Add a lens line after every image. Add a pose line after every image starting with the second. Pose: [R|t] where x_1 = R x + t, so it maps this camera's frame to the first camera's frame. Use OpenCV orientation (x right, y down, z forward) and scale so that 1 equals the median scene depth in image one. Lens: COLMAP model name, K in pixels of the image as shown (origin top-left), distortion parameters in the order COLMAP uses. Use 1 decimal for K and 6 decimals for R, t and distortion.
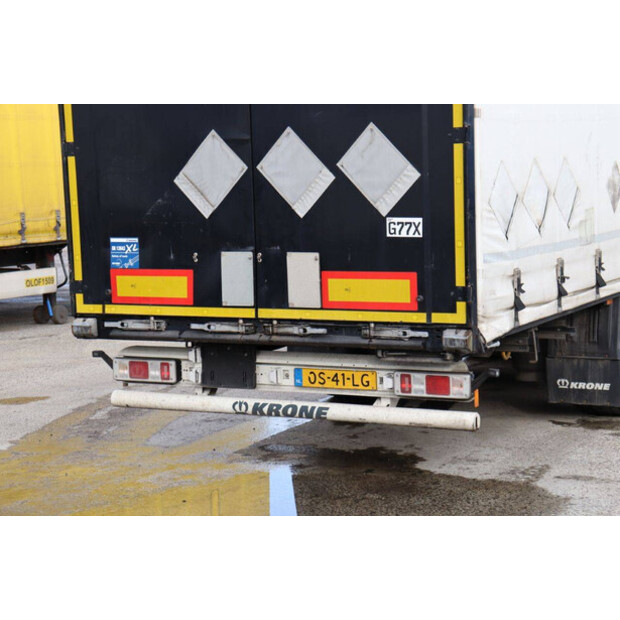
lens RADIAL K [[1454.2, 0, 321.4], [0, 1454.2, 301.3], [0, 0, 1]] dist [0.410494, 0.000000]
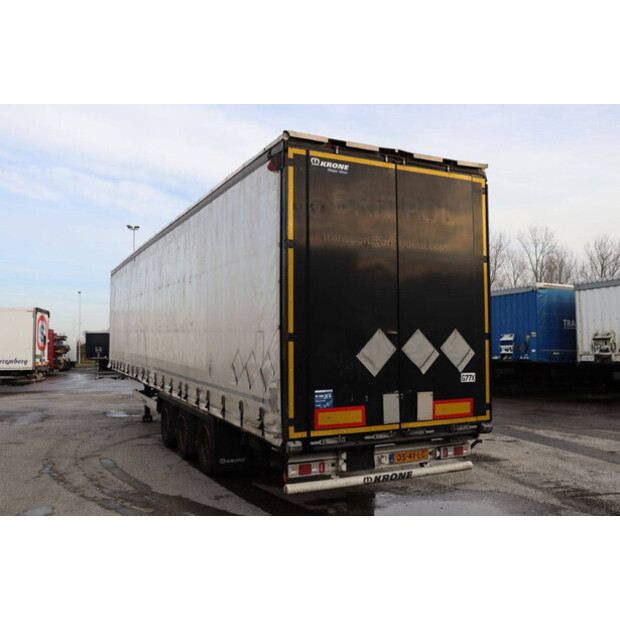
lens RADIAL K [[576.1, 0, 313.7], [0, 576.1, 308.6], [0, 0, 1]] dist [-0.105434, 0.000000]
pose [[0.572462, 0.074466, 0.816543, -0.705730], [0.067826, 0.988153, -0.137668, -0.046584], [-0.817121, 0.134192, 0.560630, 0.643167]]
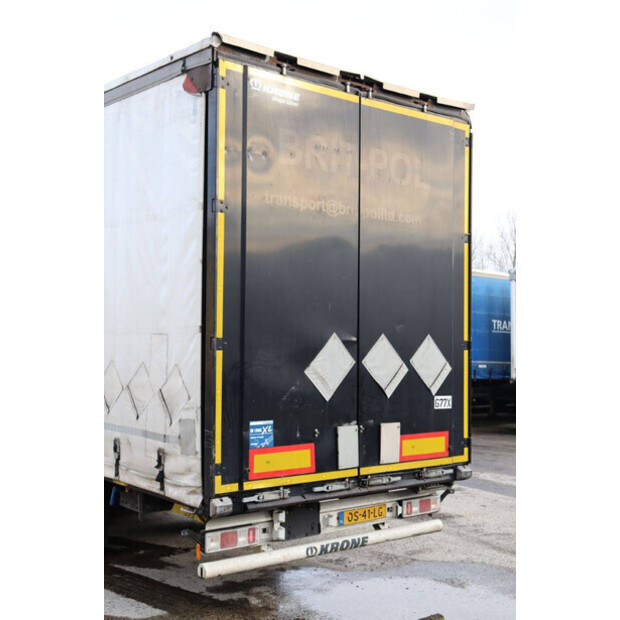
lens RADIAL K [[839.0, 0, 305.4], [0, 839.0, 314.6], [0, 0, 1]] dist [0.052509, 0.000000]
pose [[0.362838, 0.066398, 0.929483, -0.763588], [0.072572, 0.992415, -0.099223, -0.059901], [-0.929022, 0.103457, 0.355268, 0.742812]]
